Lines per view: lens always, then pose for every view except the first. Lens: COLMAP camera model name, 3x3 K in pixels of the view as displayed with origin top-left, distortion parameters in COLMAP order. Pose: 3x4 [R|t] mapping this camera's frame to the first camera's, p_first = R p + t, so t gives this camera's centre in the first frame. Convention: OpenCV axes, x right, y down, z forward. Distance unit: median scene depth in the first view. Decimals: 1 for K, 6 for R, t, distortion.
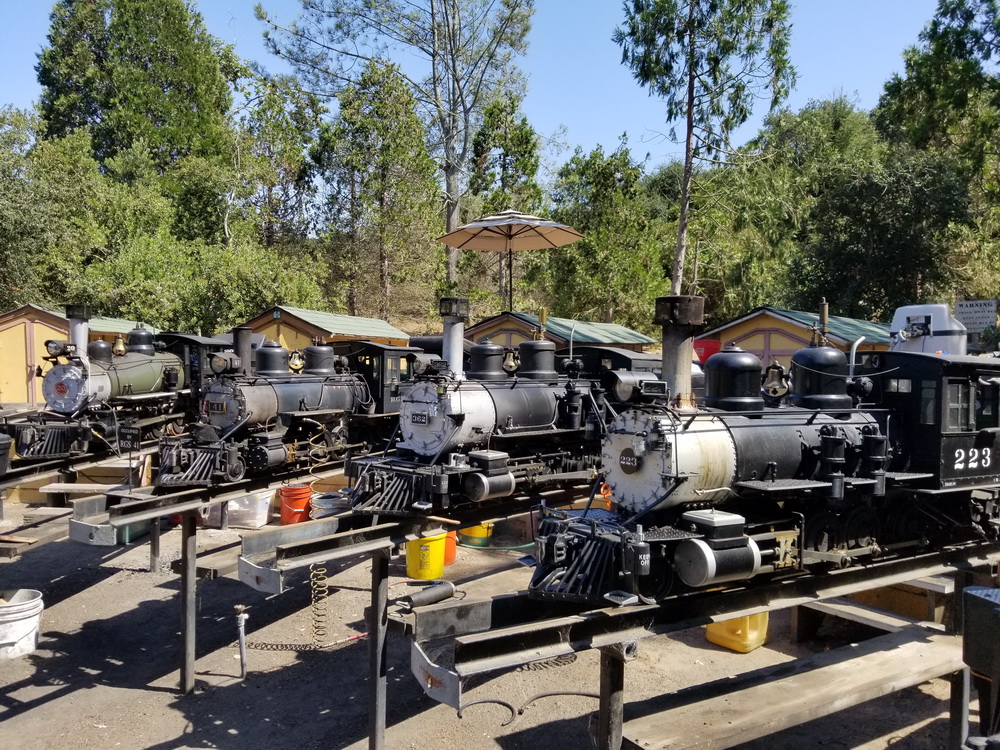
lens RADIAL K [[787.5, 0, 500.0], [0, 787.5, 375.0], [0, 0, 1]] dist [0.104549, -0.157795]
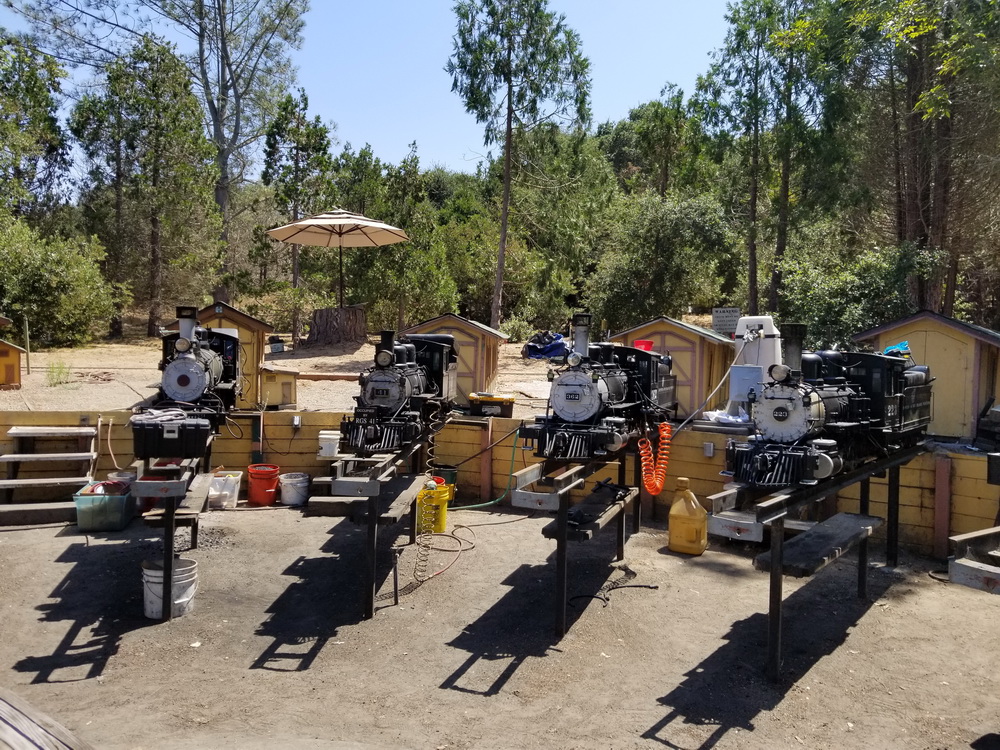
lens RADIAL K [[787.5, 0, 500.0], [0, 787.5, 375.0], [0, 0, 1]] dist [0.104549, -0.157795]
pose [[0.927854, -0.010461, 0.372797, -0.190424], [0.004335, 0.999842, 0.017266, -0.002776], [-0.372919, -0.014404, 0.927752, -0.079554]]
